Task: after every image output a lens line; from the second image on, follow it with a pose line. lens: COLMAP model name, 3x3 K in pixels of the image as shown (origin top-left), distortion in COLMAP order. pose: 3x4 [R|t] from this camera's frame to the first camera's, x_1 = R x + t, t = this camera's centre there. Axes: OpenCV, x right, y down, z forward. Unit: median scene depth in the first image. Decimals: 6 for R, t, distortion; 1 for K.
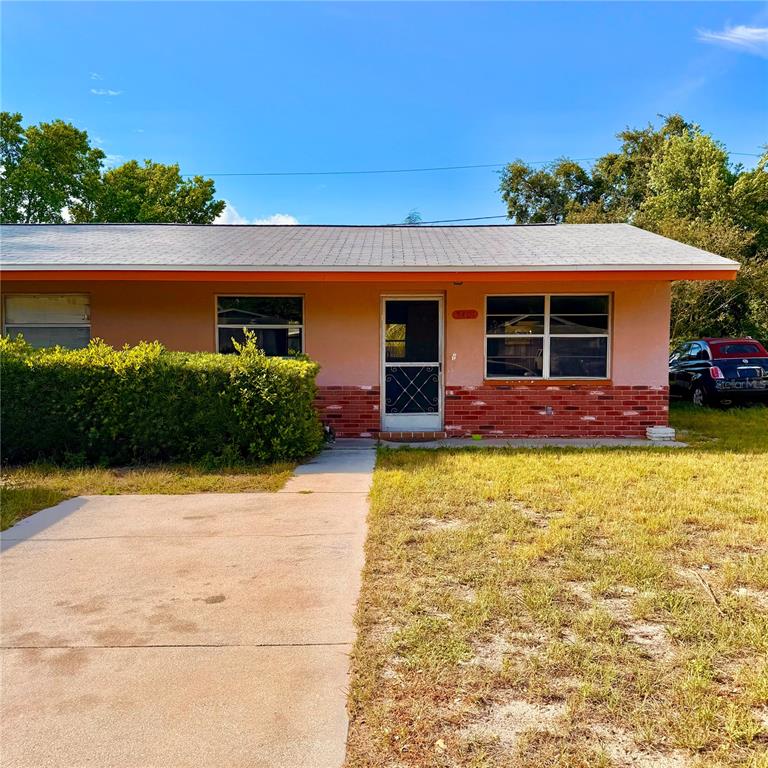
lens RADIAL K [[722.0, 0, 365.7], [0, 722.0, 394.1], [0, 0, 1]] dist [0.210511, -0.468054]
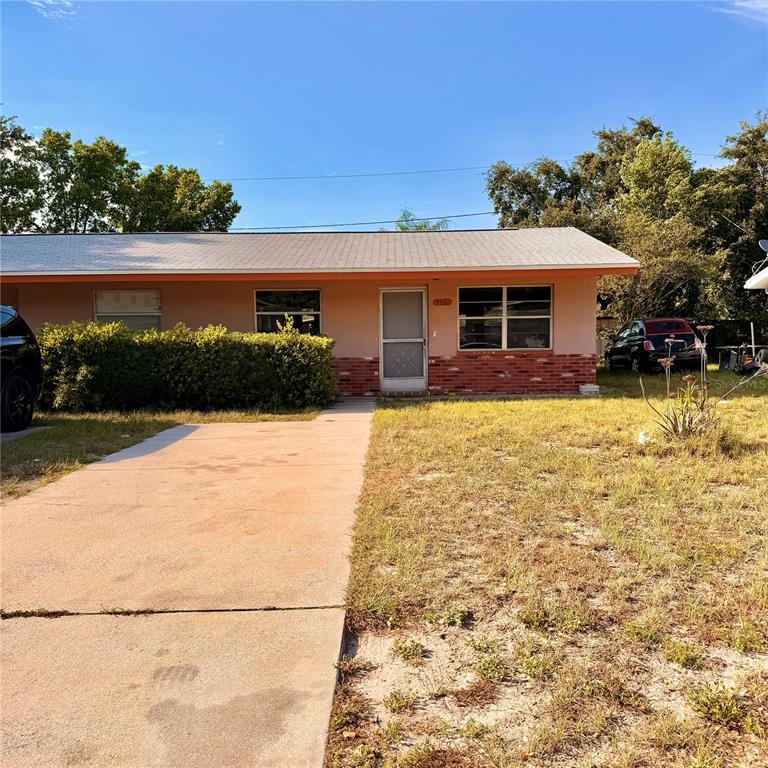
lens RADIAL K [[722.0, 0, 365.7], [0, 722.0, 394.1], [0, 0, 1]] dist [0.210511, -0.468054]
pose [[0.999917, -0.012516, -0.003215, -0.001464], [0.012572, 0.999759, 0.018011, 0.032454], [0.002989, -0.018050, 0.999833, -0.326023]]
